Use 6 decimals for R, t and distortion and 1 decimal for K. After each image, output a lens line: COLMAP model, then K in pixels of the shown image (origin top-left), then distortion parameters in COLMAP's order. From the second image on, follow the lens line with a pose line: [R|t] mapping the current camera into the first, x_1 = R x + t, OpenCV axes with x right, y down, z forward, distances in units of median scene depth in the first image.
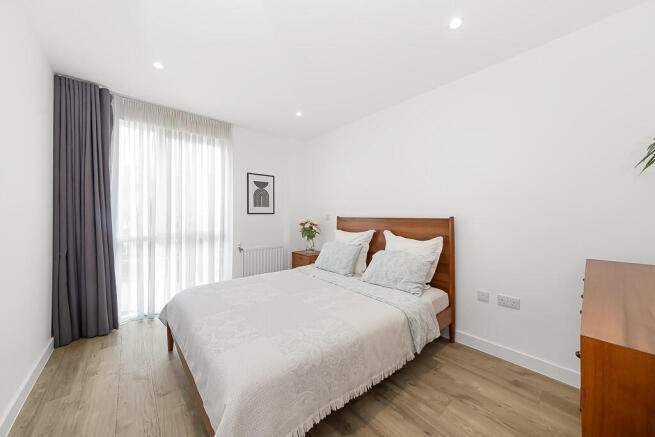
lens RADIAL K [[231.8, 0, 327.5], [0, 231.8, 218.5], [0, 0, 1]] dist [0.000117, 0.000005]
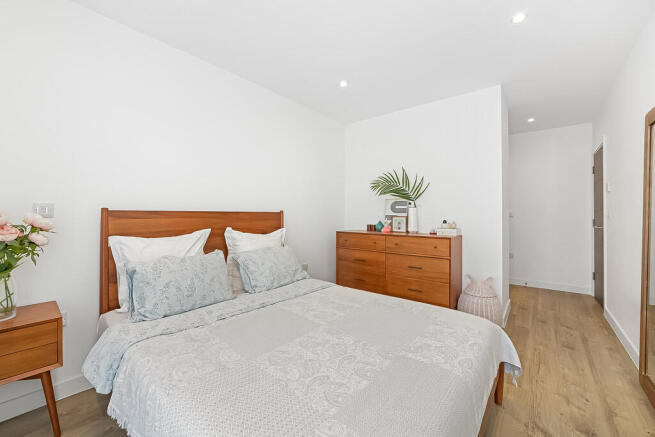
lens RADIAL K [[258.1, 0, 324.8], [0, 258.1, 216.6], [0, 0, 1]] dist [-0.002913, -0.000131]
pose [[-0.160890, -0.012008, 0.986899, -0.706467], [-0.003947, 0.999926, 0.011523, 0.004048], [-0.986965, -0.002041, -0.160925, 0.881690]]
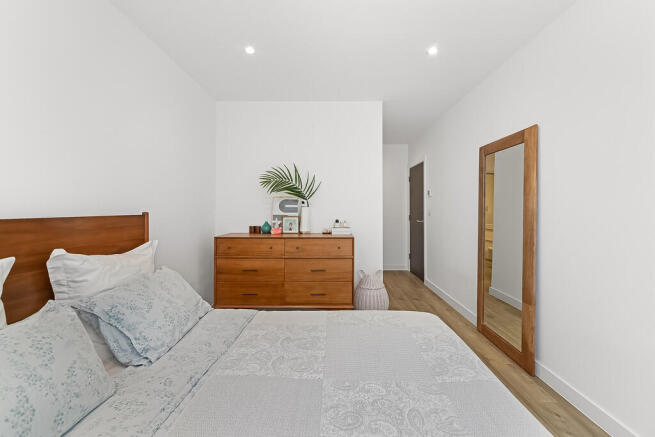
lens RADIAL K [[265.6, 0, 322.9], [0, 265.6, 210.2], [0, 0, 1]] dist [-0.000740, -0.000207]
pose [[-0.743185, -0.005831, 0.669061, -0.415323], [-0.001627, 0.999975, 0.006908, -0.020002], [-0.669084, 0.004046, -0.743176, 1.110864]]
